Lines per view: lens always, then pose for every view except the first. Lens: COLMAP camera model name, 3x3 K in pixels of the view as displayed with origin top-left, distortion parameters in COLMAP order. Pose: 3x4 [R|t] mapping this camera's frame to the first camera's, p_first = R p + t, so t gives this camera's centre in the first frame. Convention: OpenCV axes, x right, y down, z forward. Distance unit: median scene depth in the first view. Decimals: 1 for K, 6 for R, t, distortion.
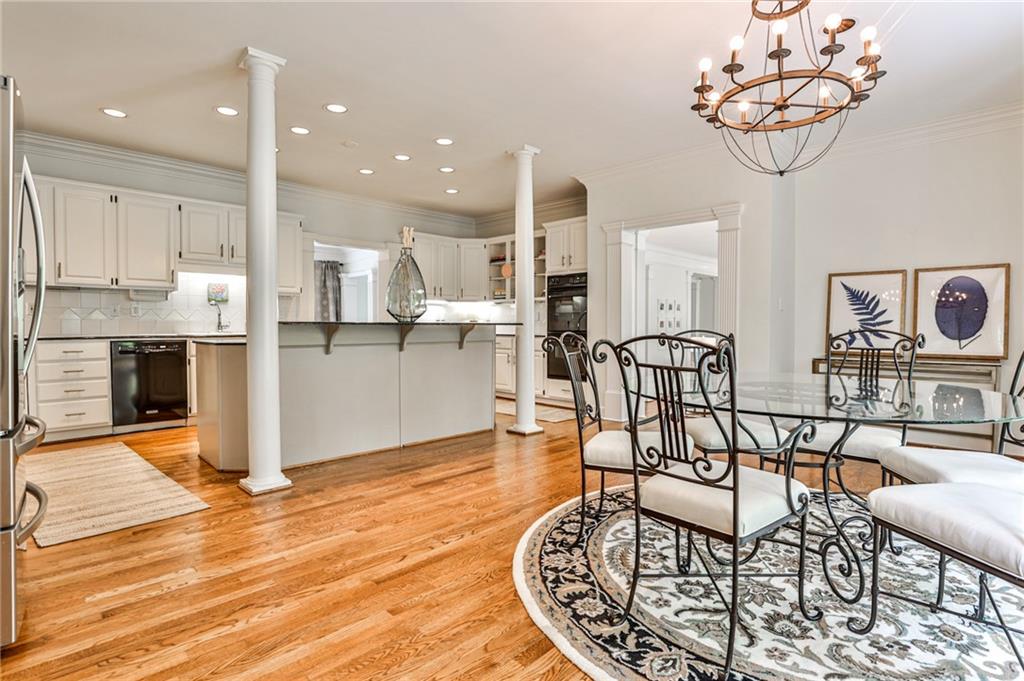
lens RADIAL K [[502.2, 0, 512.0], [0, 502.2, 340.5], [0, 0, 1]] dist [-0.000147, 0.000039]
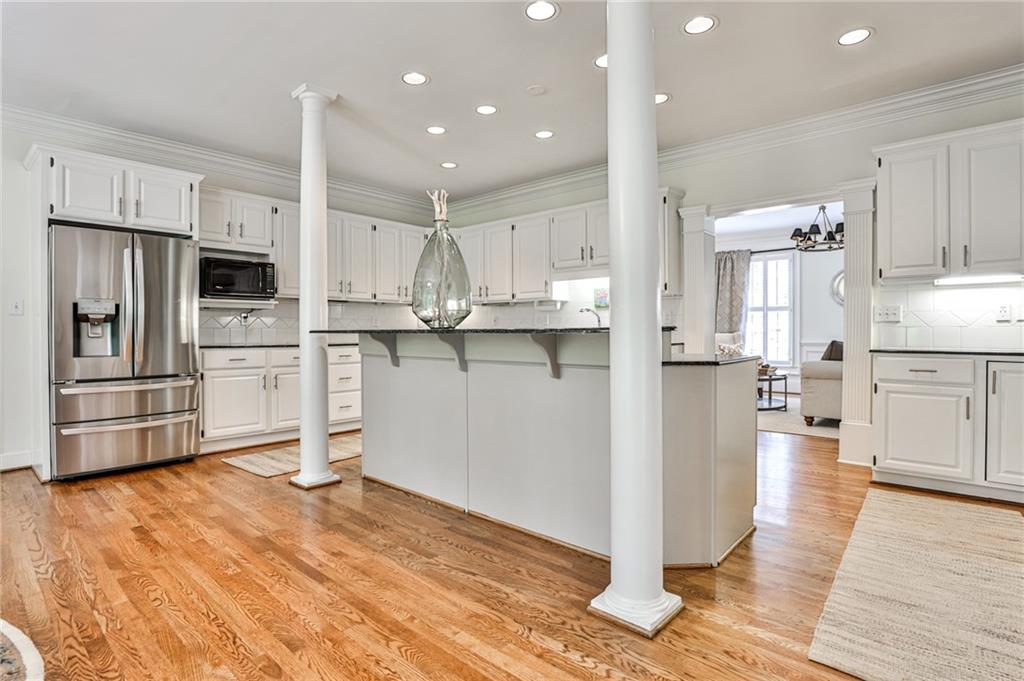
lens RADIAL K [[502.2, 0, 512.0], [0, 502.2, 340.5], [0, 0, 1]] dist [-0.000147, 0.000039]
pose [[0.026987, 0.013437, -0.999545, 0.499040], [-0.045261, 0.998901, 0.012206, -0.029703], [0.998611, 0.044911, 0.027566, 1.160565]]
